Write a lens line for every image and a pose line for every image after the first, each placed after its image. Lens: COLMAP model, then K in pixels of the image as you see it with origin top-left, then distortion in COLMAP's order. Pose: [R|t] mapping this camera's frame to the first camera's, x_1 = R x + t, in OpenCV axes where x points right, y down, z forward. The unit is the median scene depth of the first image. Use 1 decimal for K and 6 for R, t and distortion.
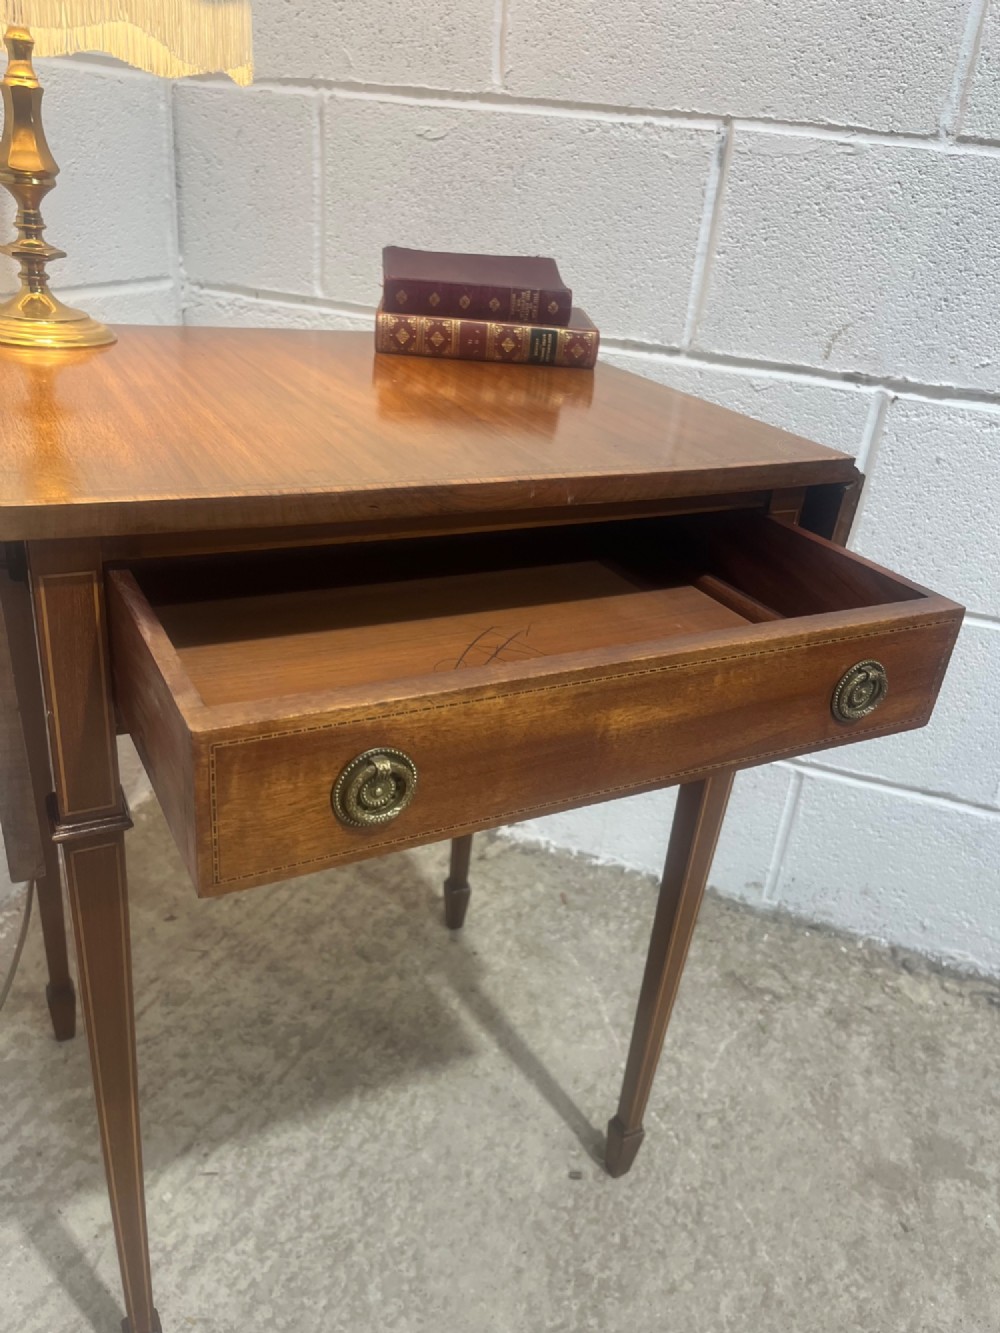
lens RADIAL K [[1022.4, 0, 517.2], [0, 1022.4, 656.2], [0, 0, 1]] dist [0.054912, -0.091641]
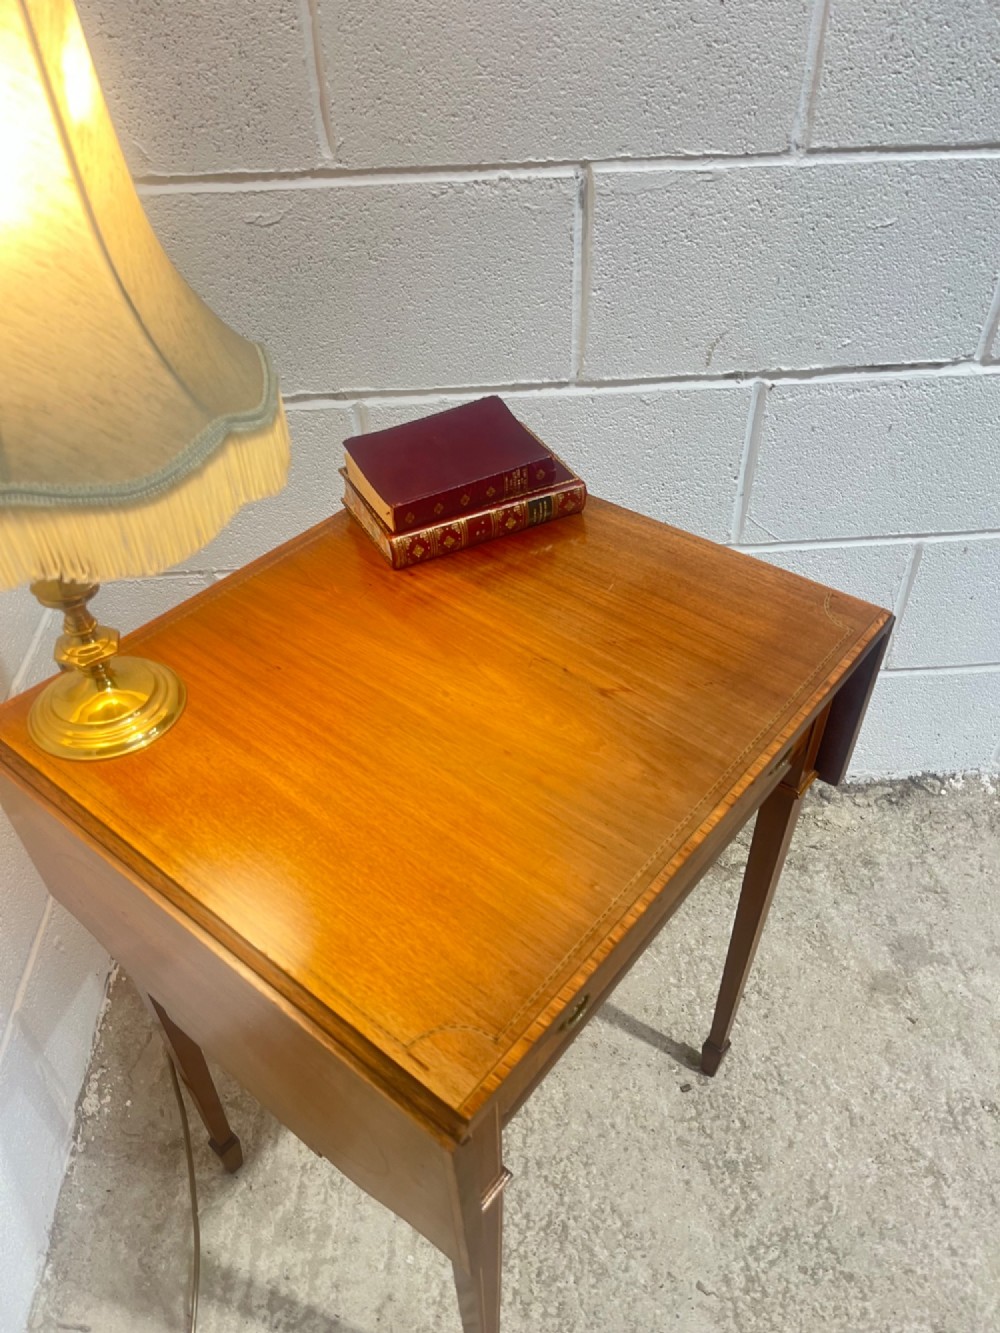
lens RADIAL K [[1022.4, 0, 497.3], [0, 1022.4, 672.0], [0, 0, 1]] dist [0.054912, -0.091641]
pose [[0.917975, -0.337383, 0.208553, -0.244004], [0.264777, 0.912741, 0.311122, -0.415612], [-0.295322, -0.230382, 0.927205, 0.007659]]
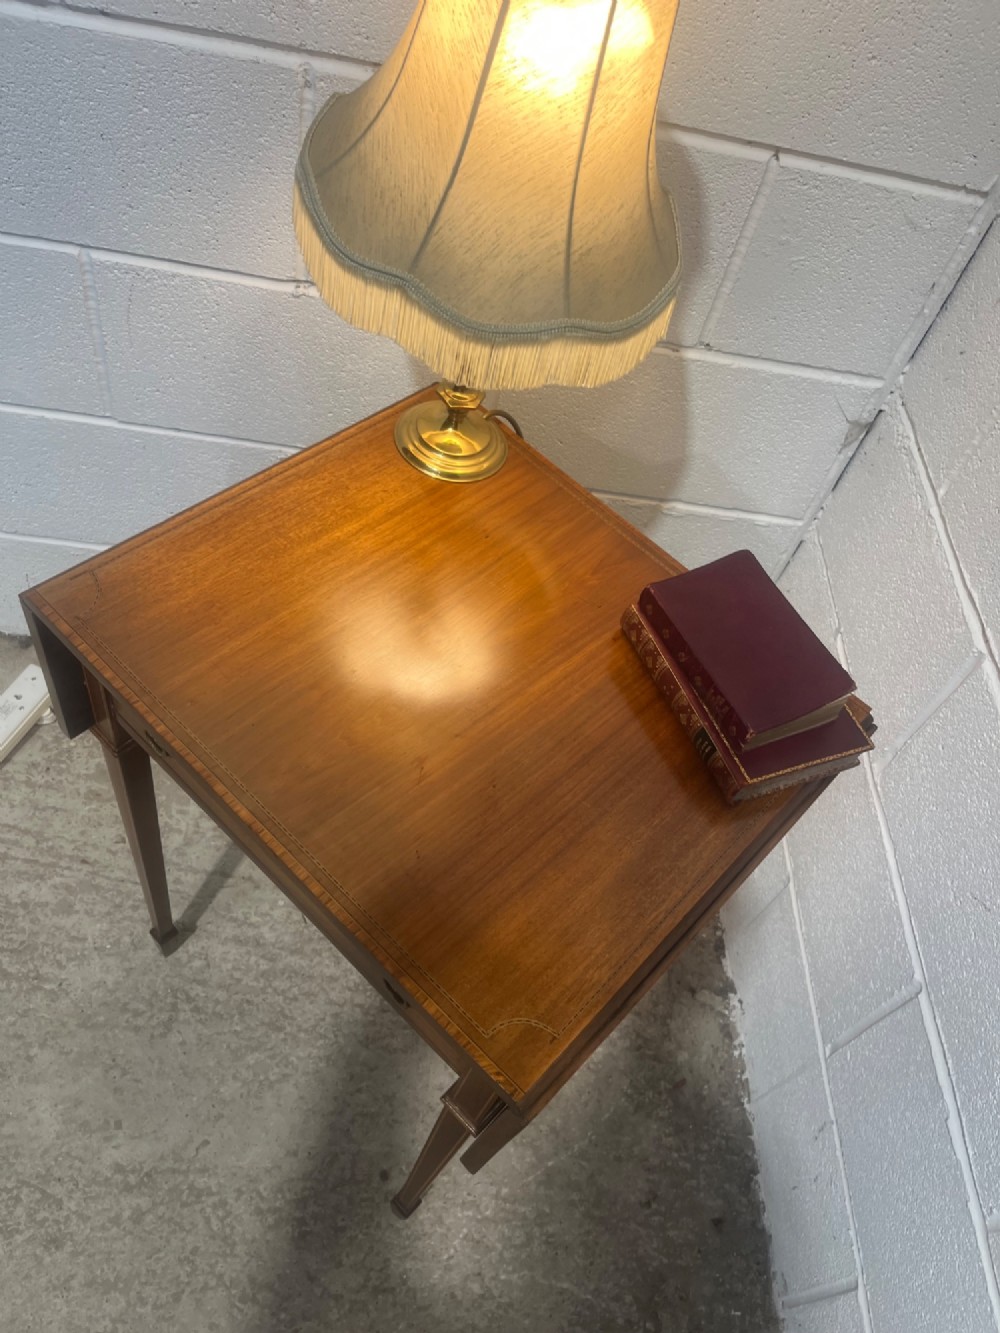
lens RADIAL K [[1022.4, 0, 508.4], [0, 1022.4, 670.3], [0, 0, 1]] dist [0.054912, -0.091641]
pose [[0.331198, 0.730088, -0.597729, 0.400312], [-0.545524, 0.665036, 0.510029, -0.617975], [0.769878, 0.157155, 0.618539, 0.237608]]
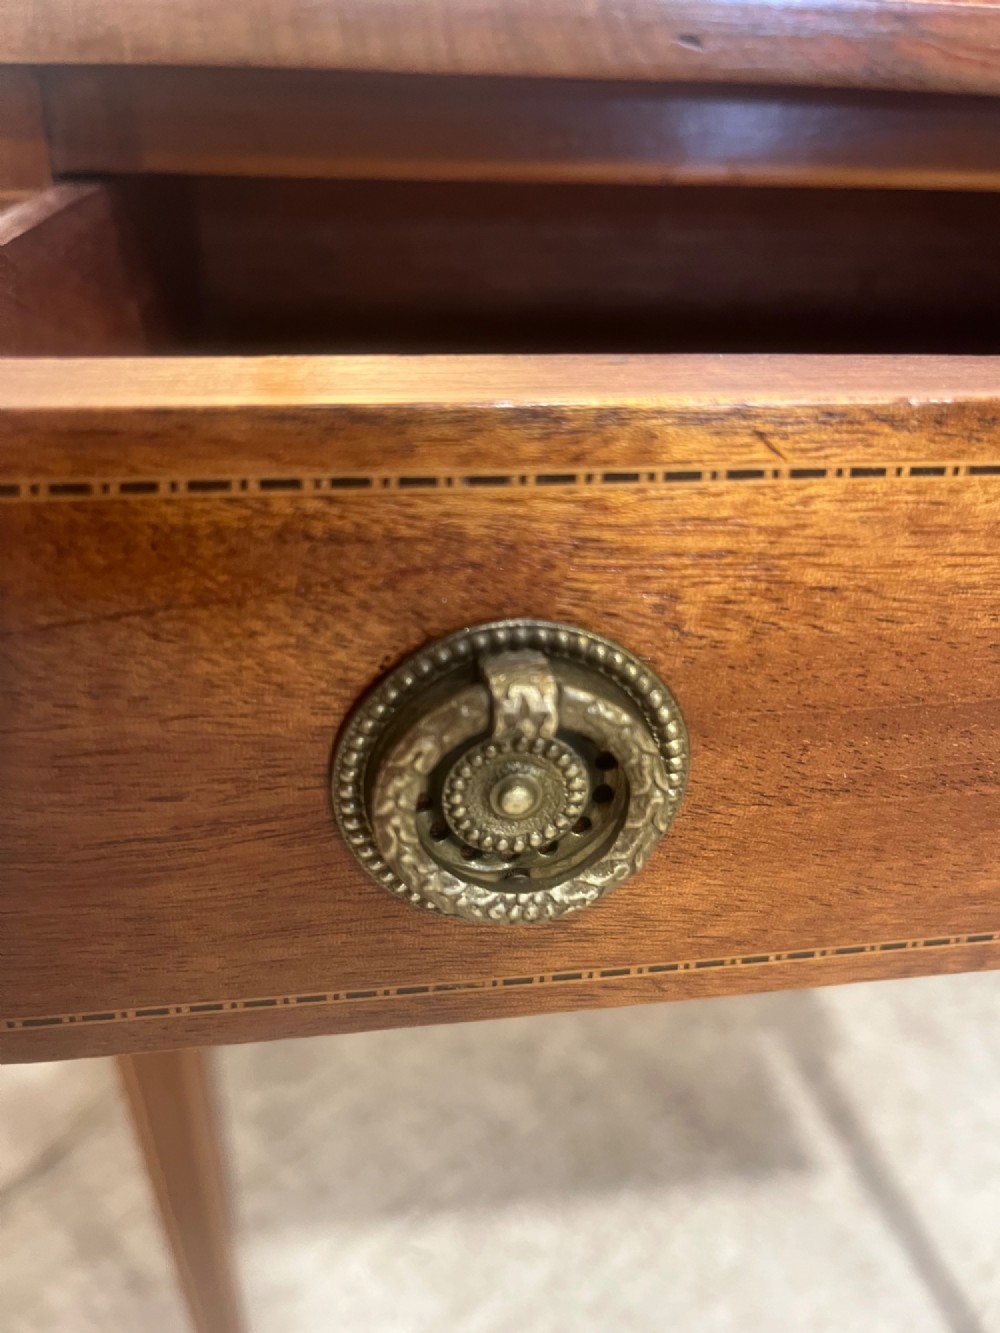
lens RADIAL K [[1022.4, 0, 502.6], [0, 1022.4, 652.1], [0, 0, 1]] dist [0.054912, -0.091641]
pose [[0.925165, 0.106933, -0.364192, -0.021134], [-0.097101, 0.994245, 0.045259, 0.035539], [0.366936, -0.006508, 0.930224, 0.318431]]
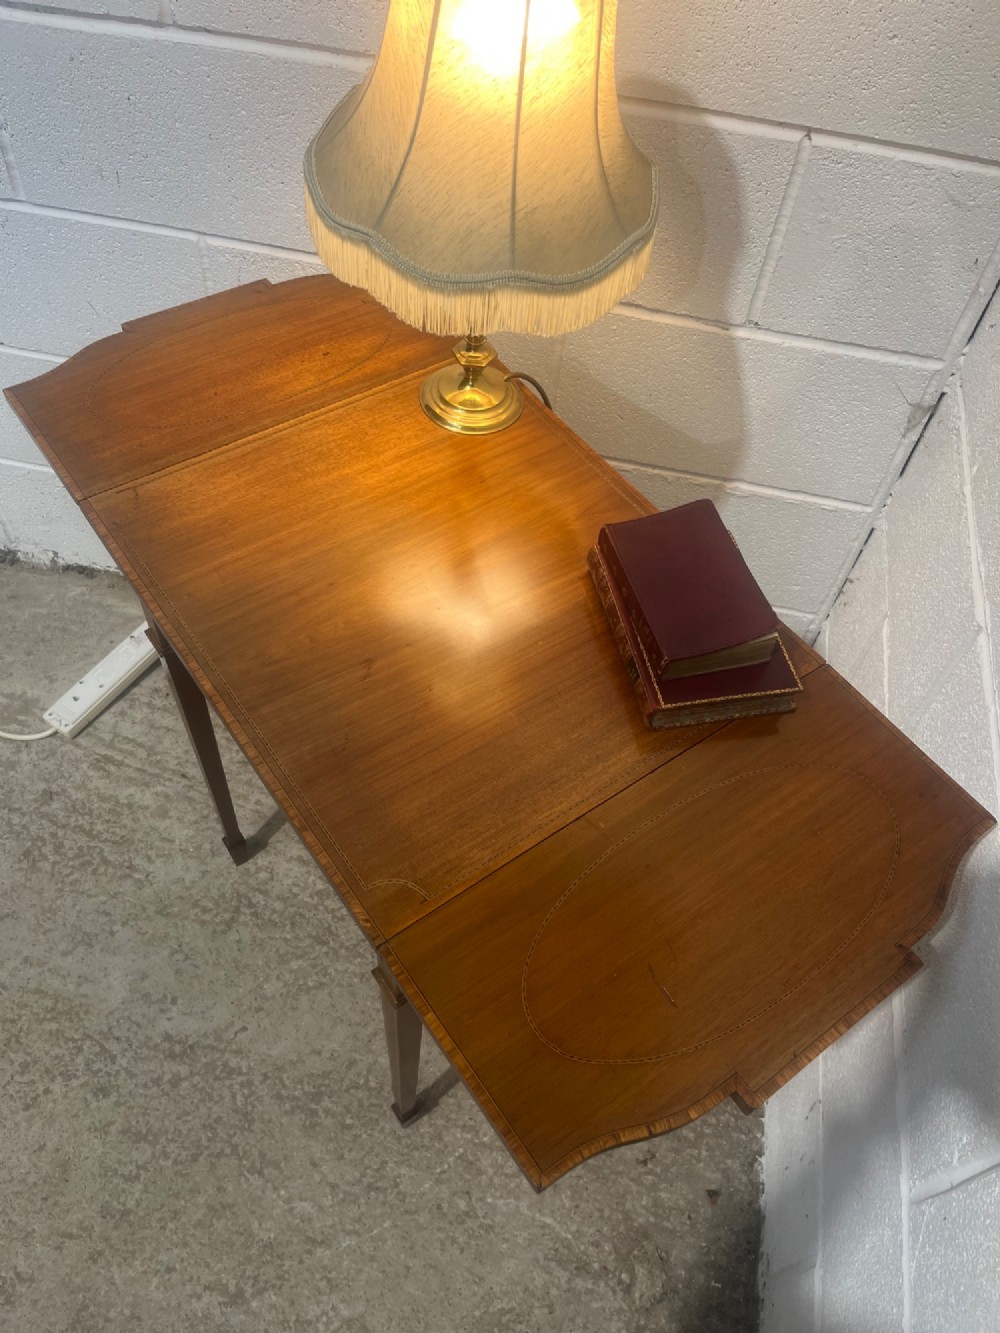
lens RADIAL K [[1022.4, 0, 493.6], [0, 1022.4, 658.2], [0, 0, 1]] dist [0.054912, -0.091641]
pose [[0.130753, 0.727944, -0.673053, 0.562202], [-0.476860, 0.641371, 0.601039, -0.717385], [0.869200, 0.242364, 0.430989, 0.386216]]
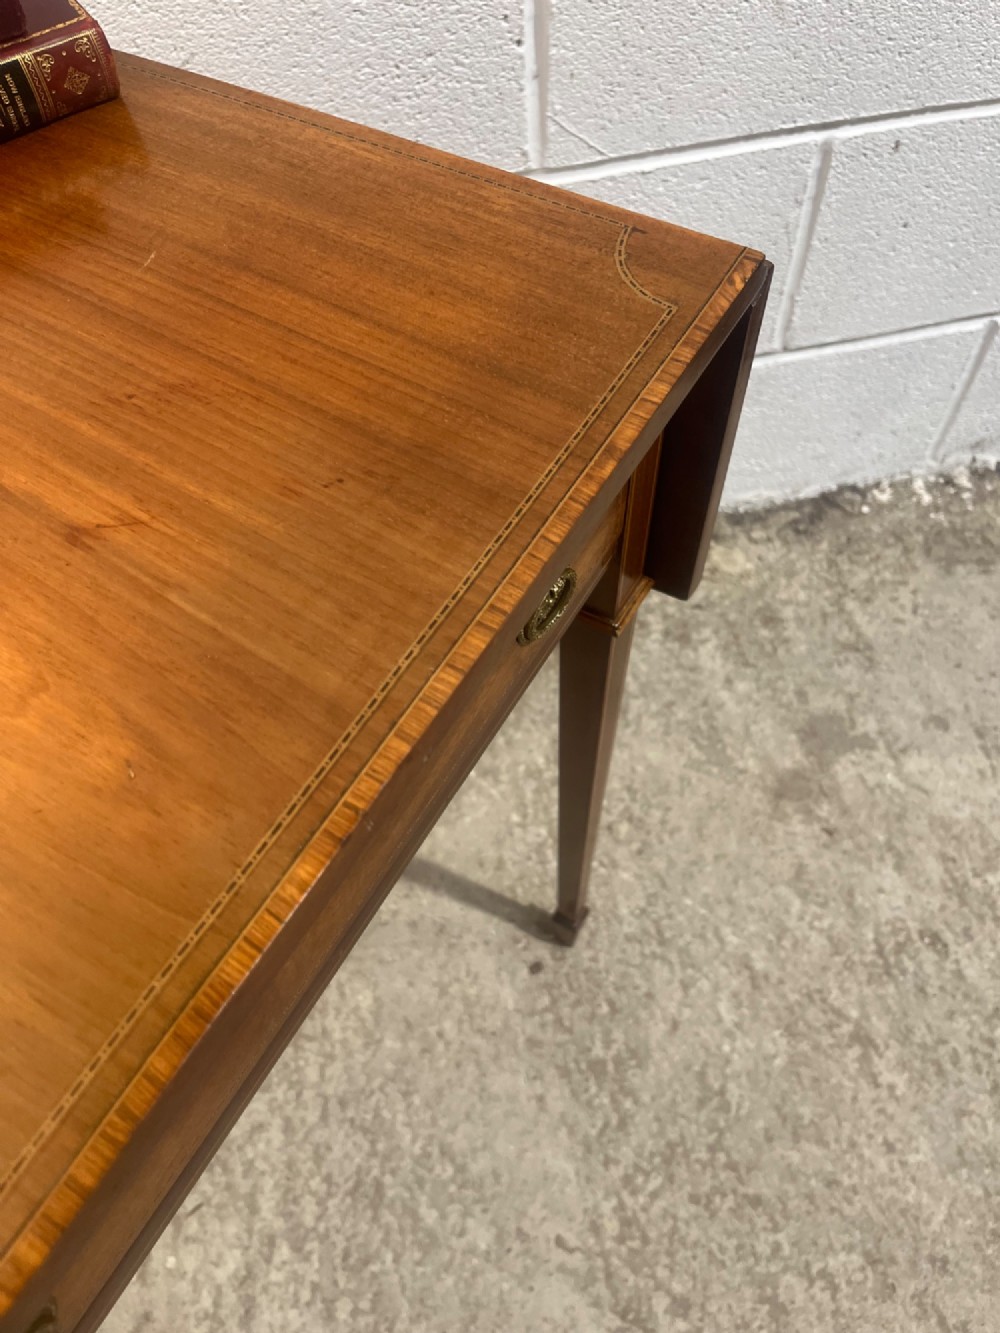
lens RADIAL K [[1022.4, 0, 497.9], [0, 1022.4, 658.4], [0, 0, 1]] dist [0.054912, -0.091641]
pose [[0.855956, -0.492020, 0.158920, 0.016012], [0.332083, 0.758726, 0.560407, -0.252119], [-0.396308, -0.426909, 0.812828, 0.357434]]
